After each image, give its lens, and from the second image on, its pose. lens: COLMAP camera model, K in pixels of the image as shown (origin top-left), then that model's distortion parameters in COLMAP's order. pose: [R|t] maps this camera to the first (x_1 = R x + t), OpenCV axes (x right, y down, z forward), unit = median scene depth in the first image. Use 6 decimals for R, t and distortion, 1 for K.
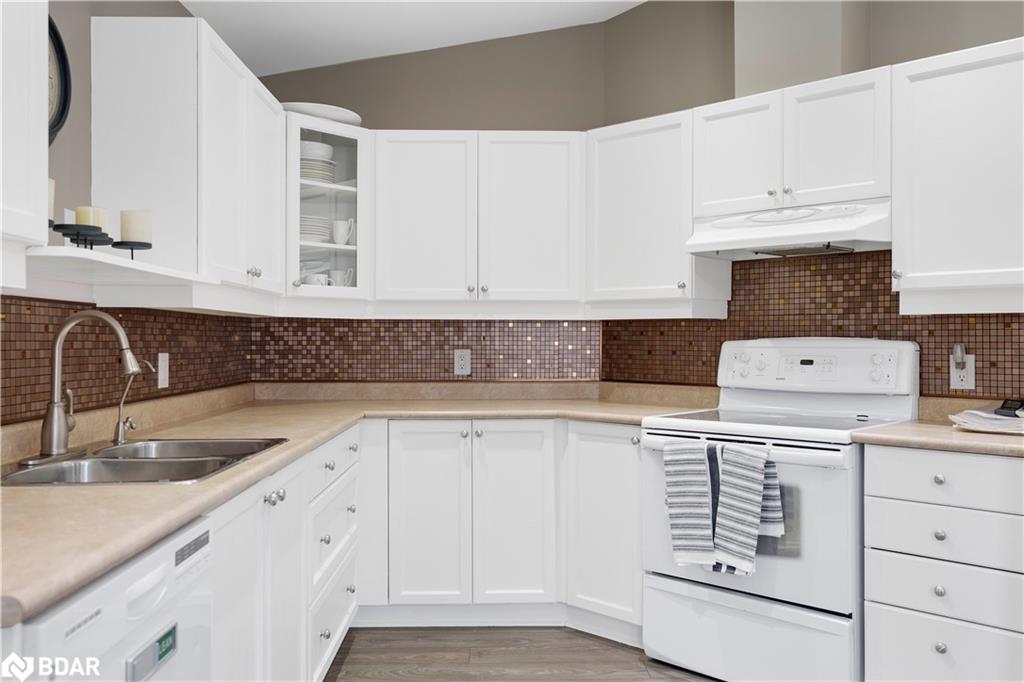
lens RADIAL K [[854.4, 0, 512.3], [0, 854.4, 339.4], [0, 0, 1]] dist [-0.000271, -0.000122]
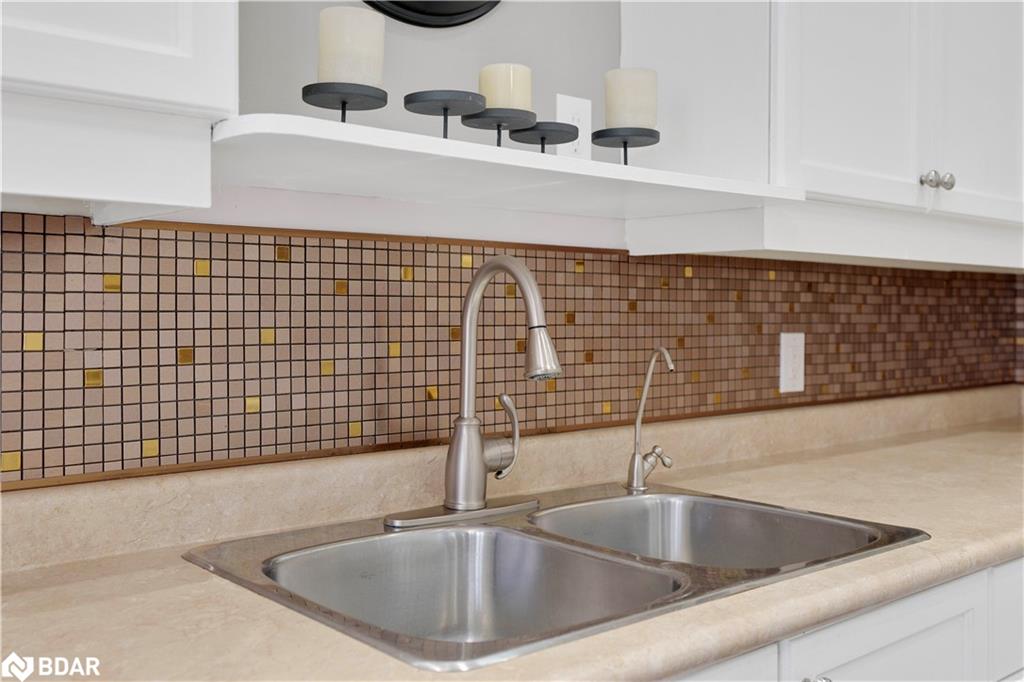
lens RADIAL K [[998.8, 0, 491.5], [0, 998.8, 308.5], [0, 0, 1]] dist [0.011985, 0.000000]
pose [[0.633399, -0.001580, -0.773824, -0.002868], [-0.001237, 0.999995, -0.003054, 0.001630], [0.773824, 0.002891, 0.633394, 0.491075]]
